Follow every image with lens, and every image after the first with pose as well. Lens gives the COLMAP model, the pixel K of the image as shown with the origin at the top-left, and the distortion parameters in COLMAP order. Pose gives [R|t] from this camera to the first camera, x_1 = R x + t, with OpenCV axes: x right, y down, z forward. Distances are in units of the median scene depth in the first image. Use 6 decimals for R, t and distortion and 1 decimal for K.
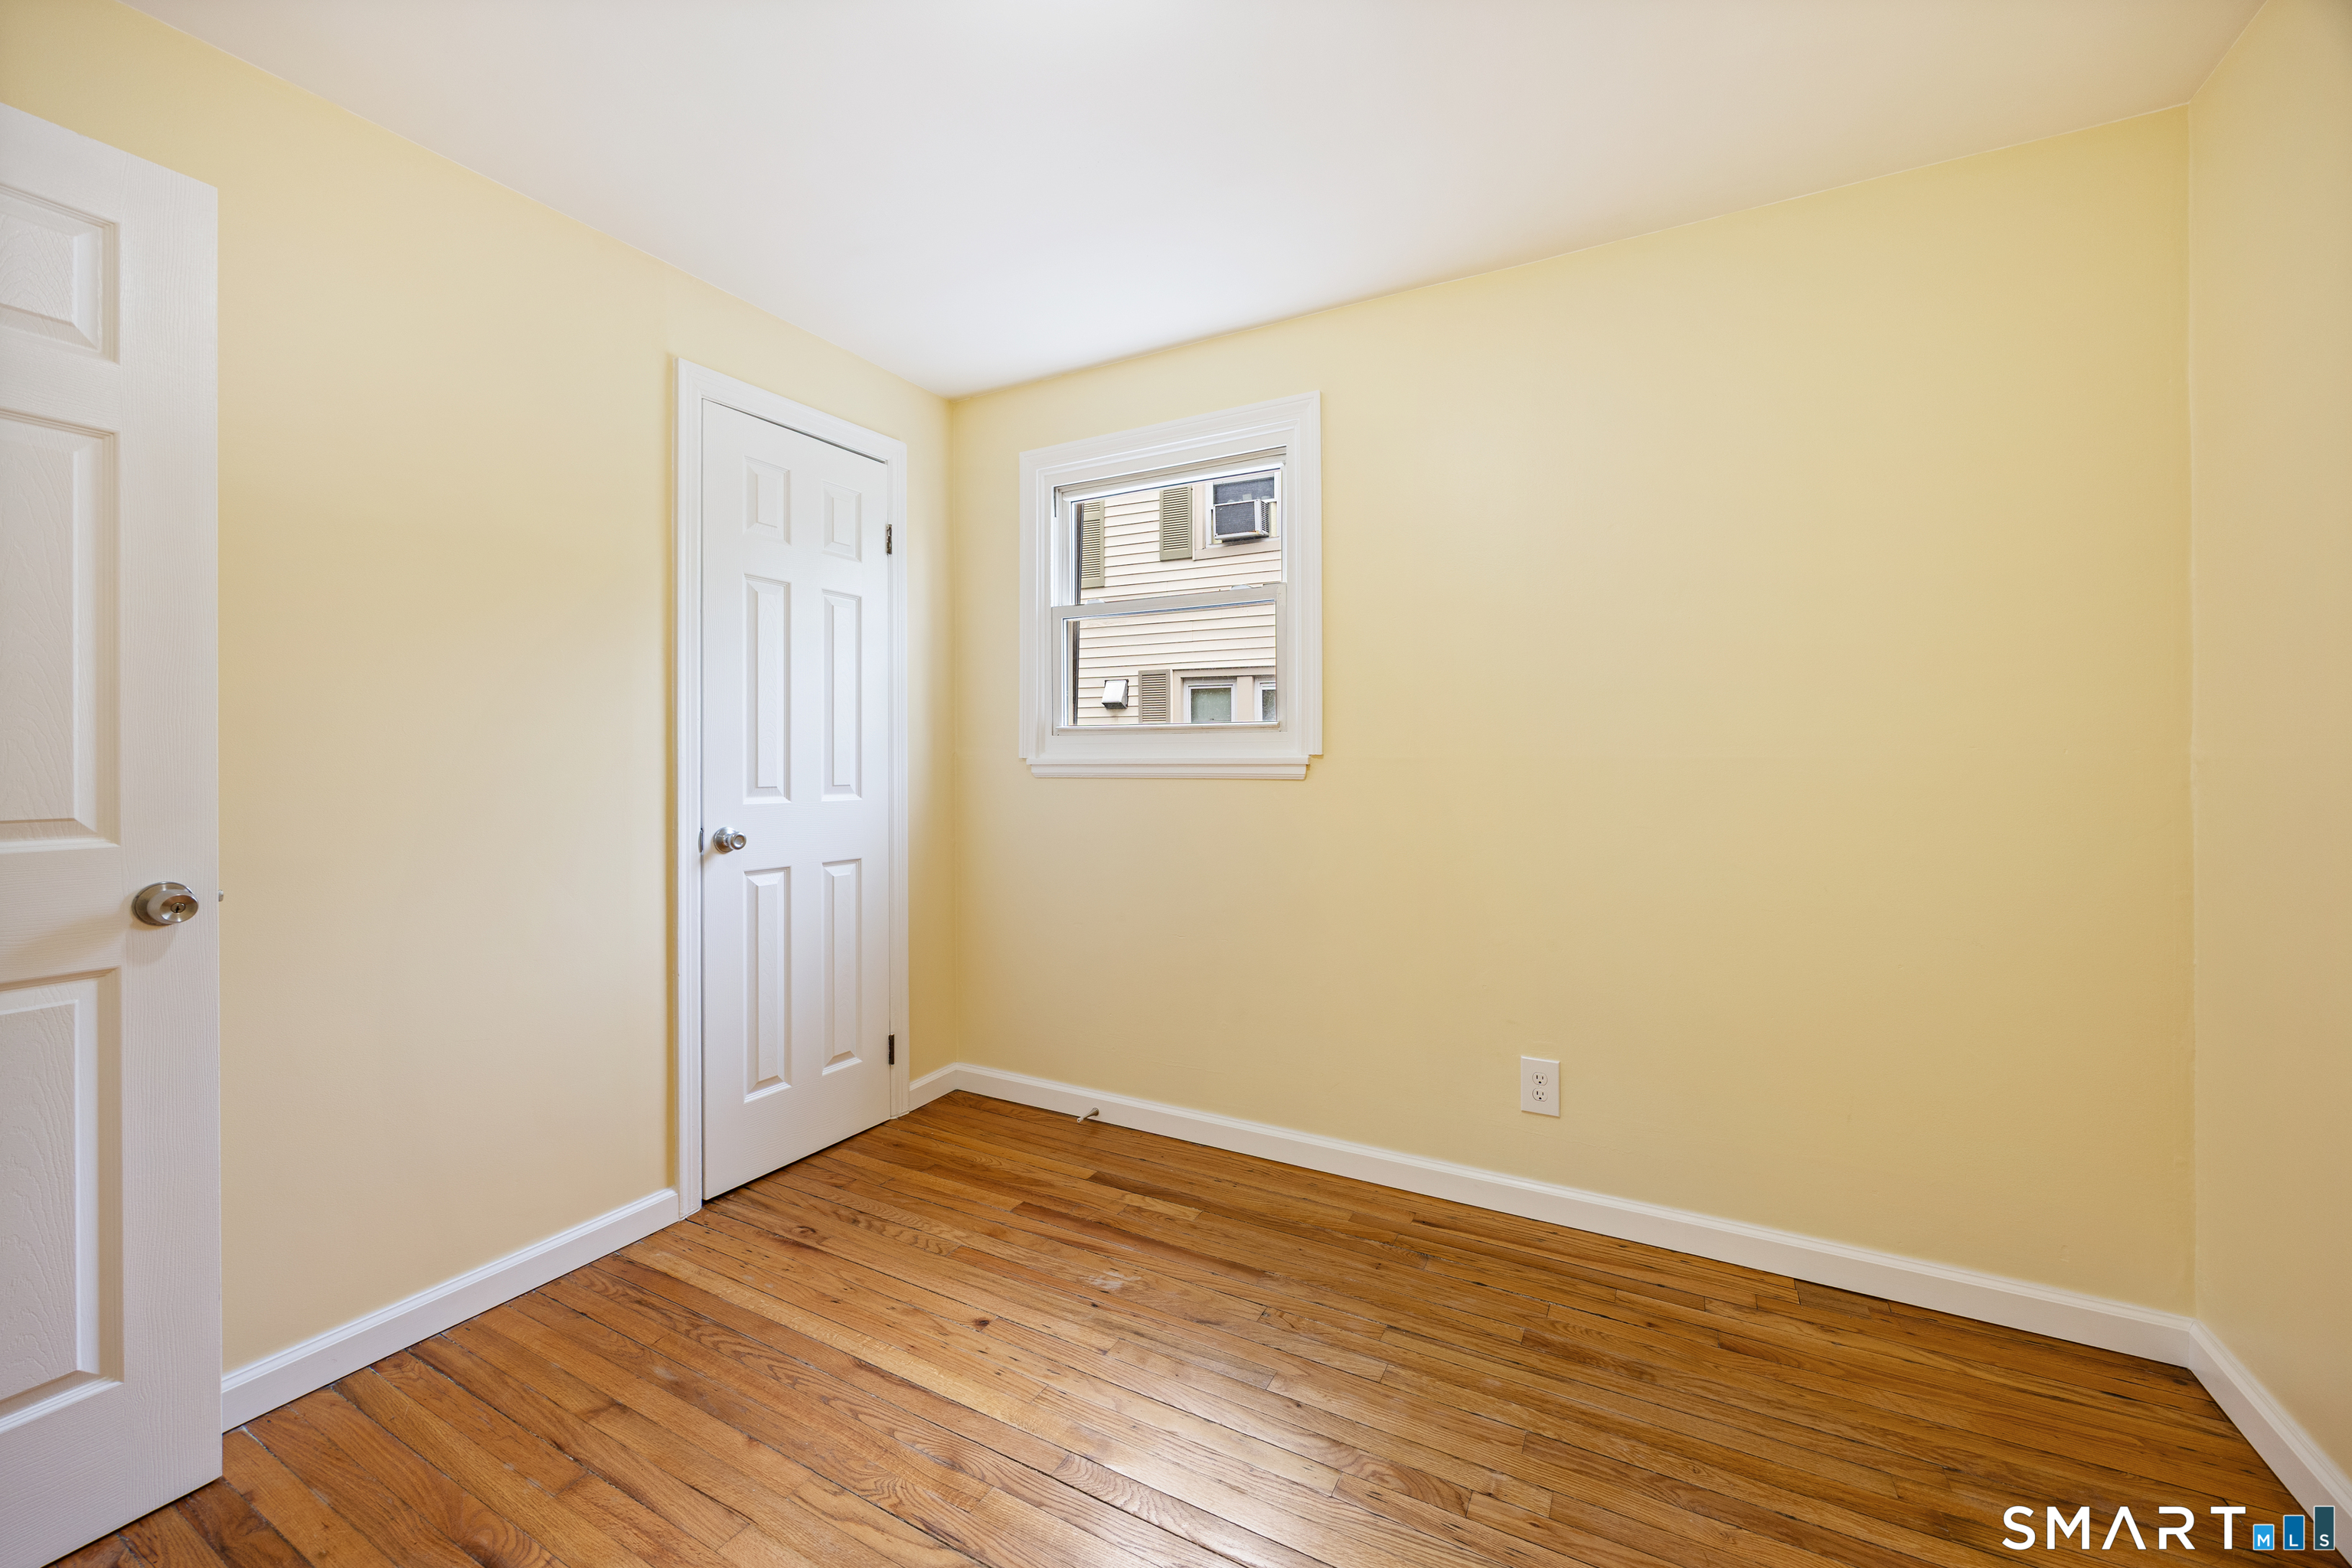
lens RADIAL K [[922.3, 0, 1175.8], [0, 922.3, 768.4], [0, 0, 1]] dist [0.003072, 0.000335]
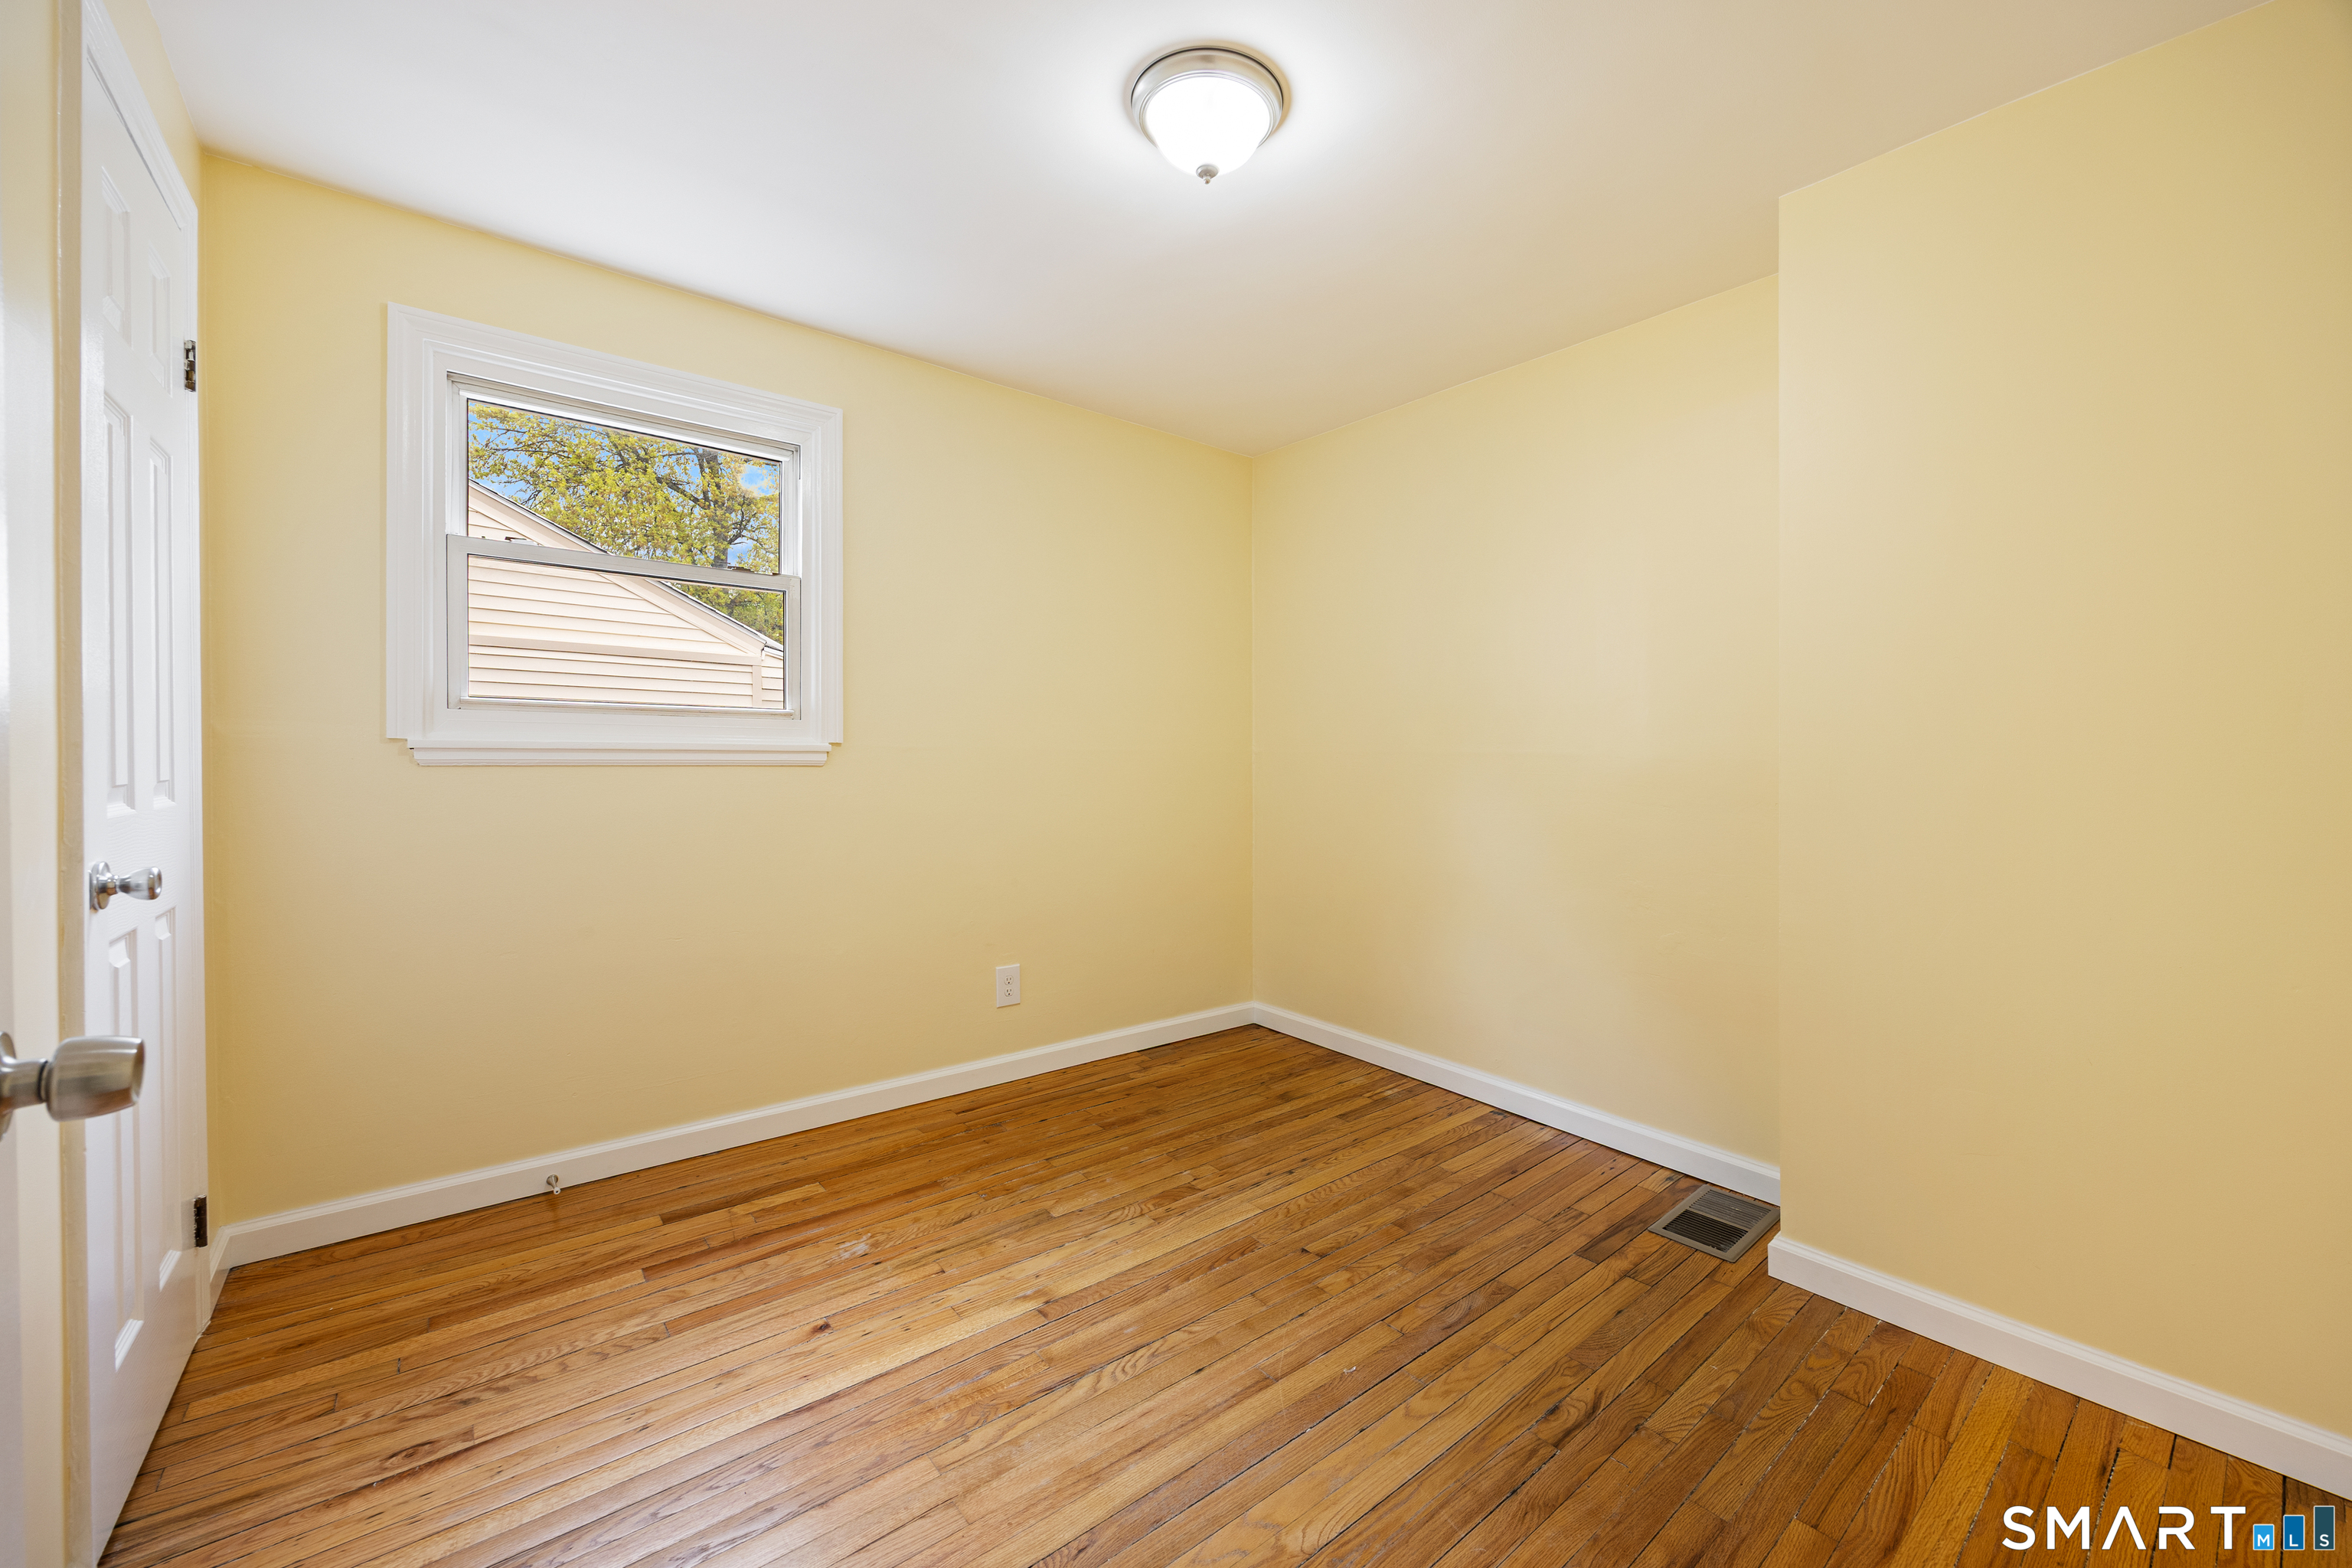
lens RADIAL K [[917.6, 0, 1185.4], [0, 917.6, 763.6], [0, 0, 1]] dist [-0.000963, -0.000101]
pose [[0.379151, -0.004624, 0.925323, -0.784889], [-0.002301, 0.999980, 0.005940, 0.002879], [-0.925332, -0.004382, 0.379133, 0.237666]]
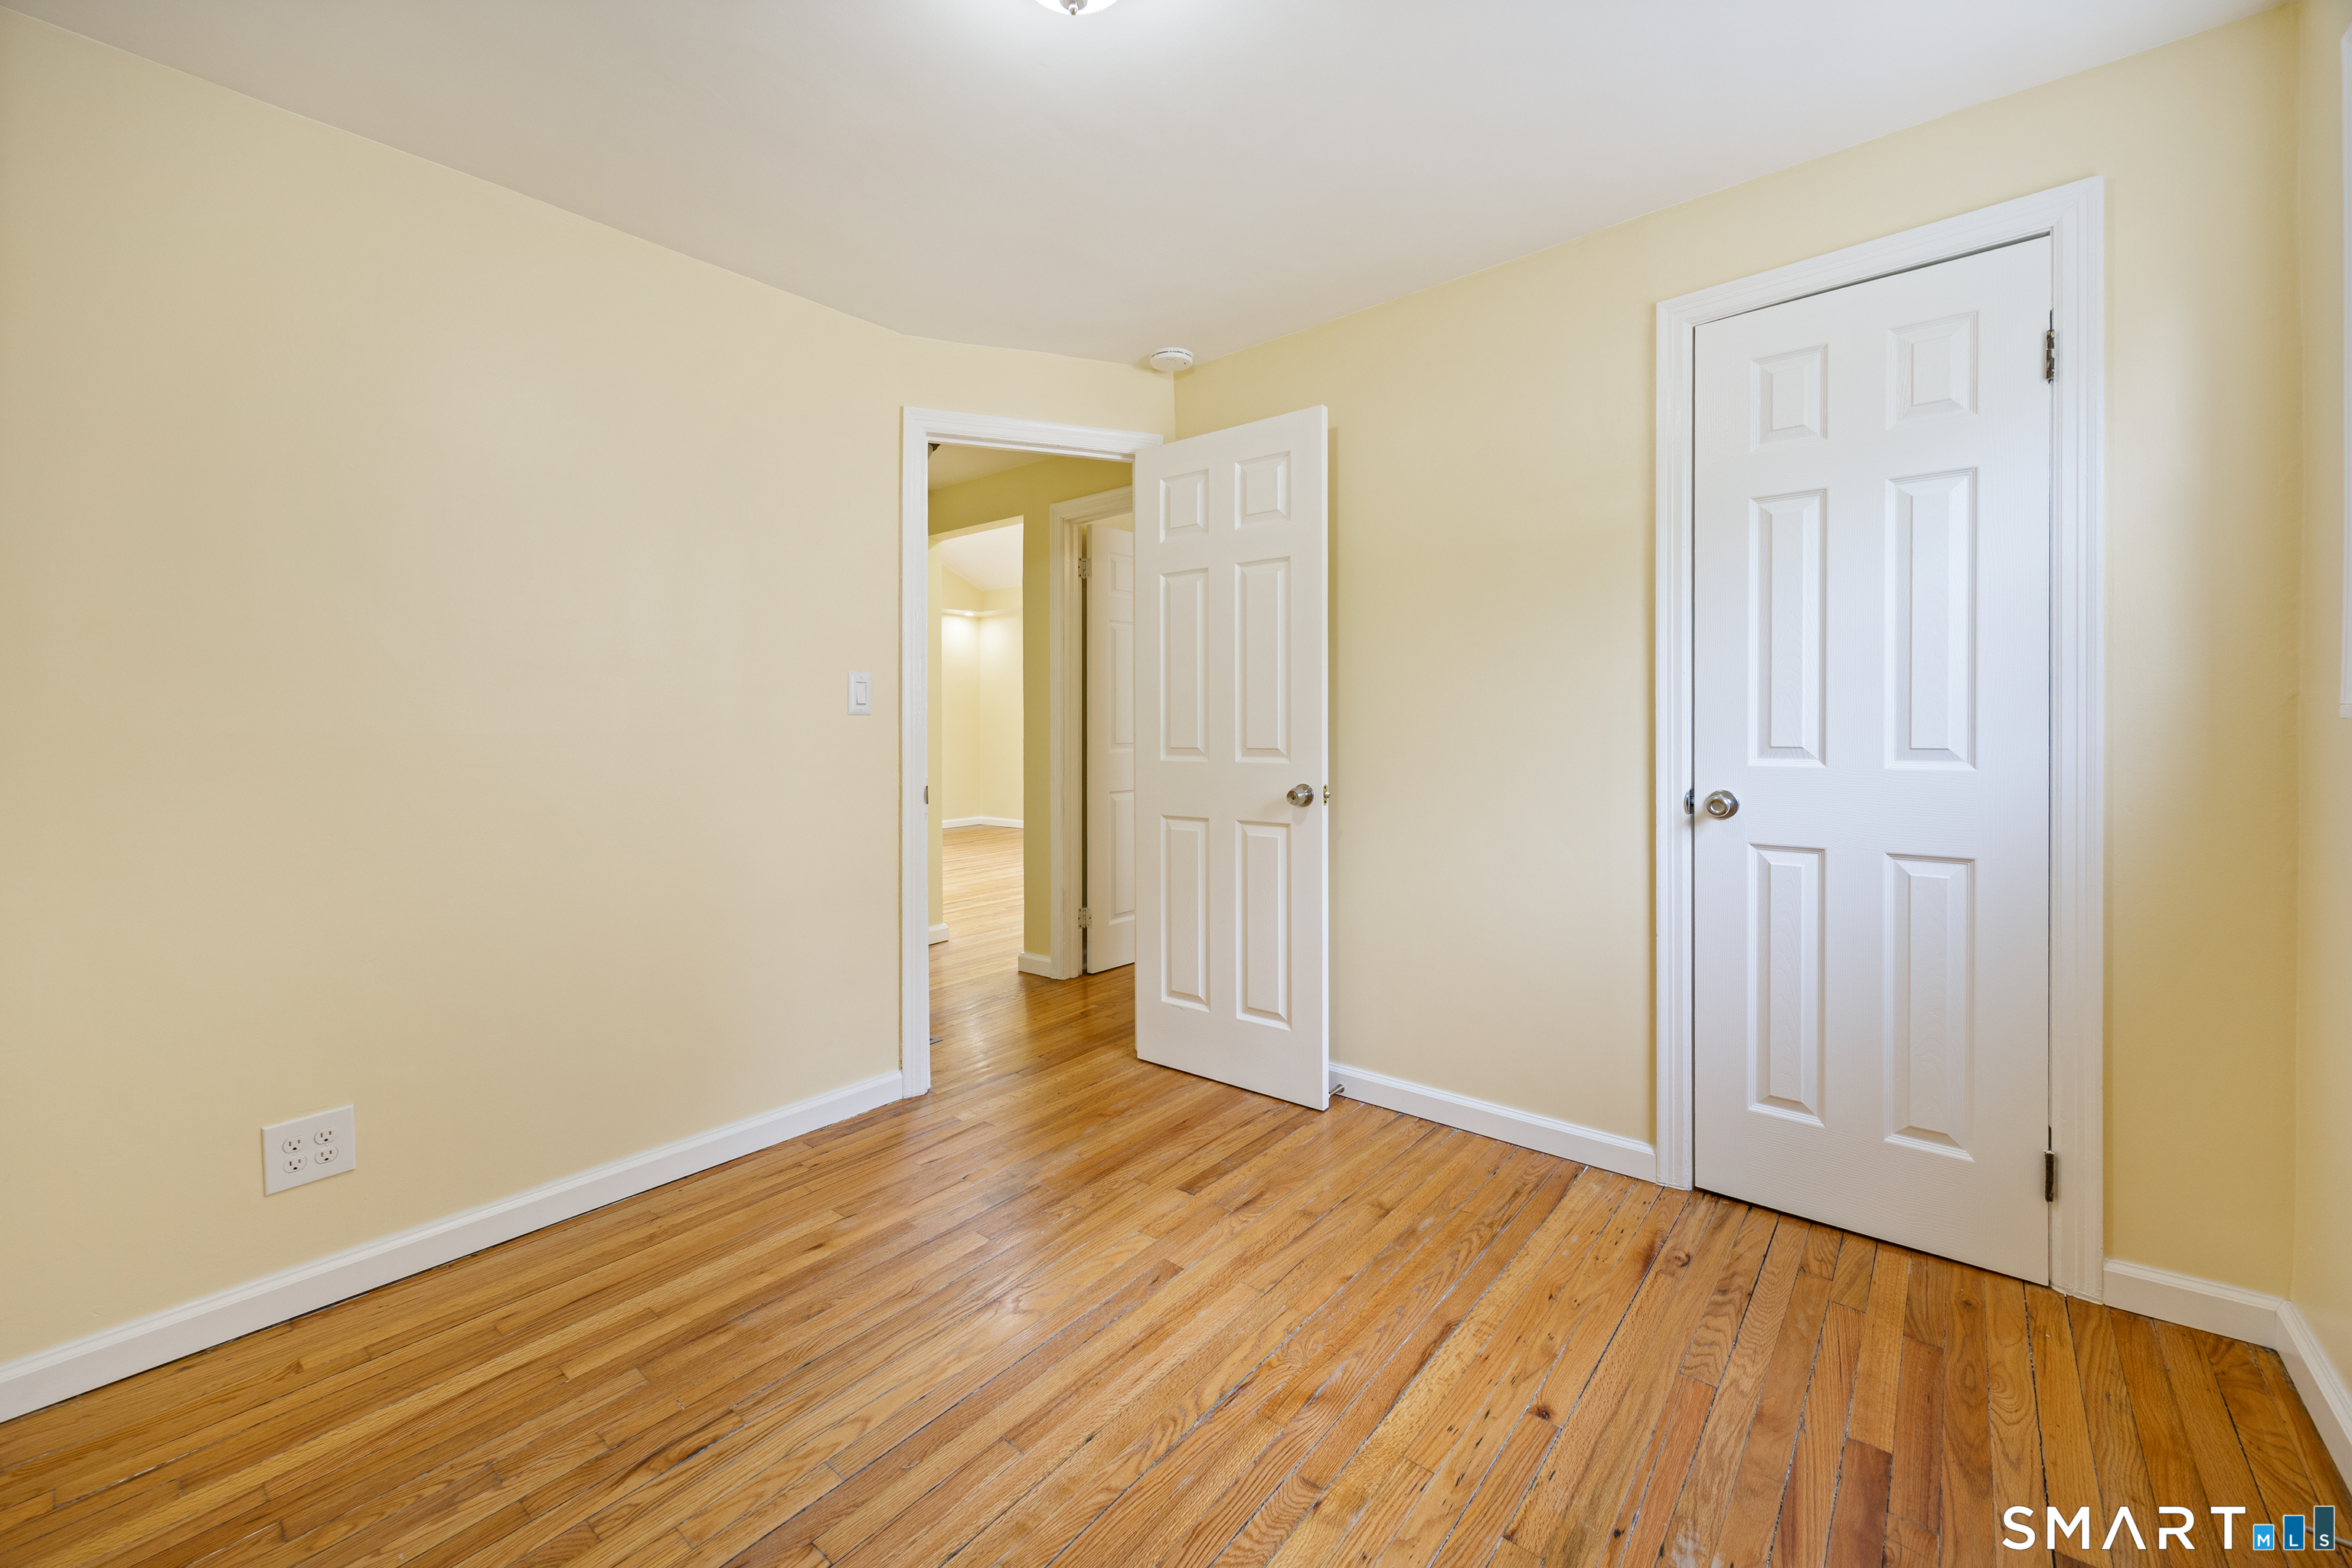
lens RADIAL K [[939.6, 0, 1182.2], [0, 939.6, 726.0], [0, 0, 1]] dist [0.001885, 0.000222]
pose [[-0.189608, 0.010567, -0.981803, 0.542346], [0.004636, 0.999941, 0.009867, -0.010751], [0.981849, -0.002681, -0.189646, 0.698935]]
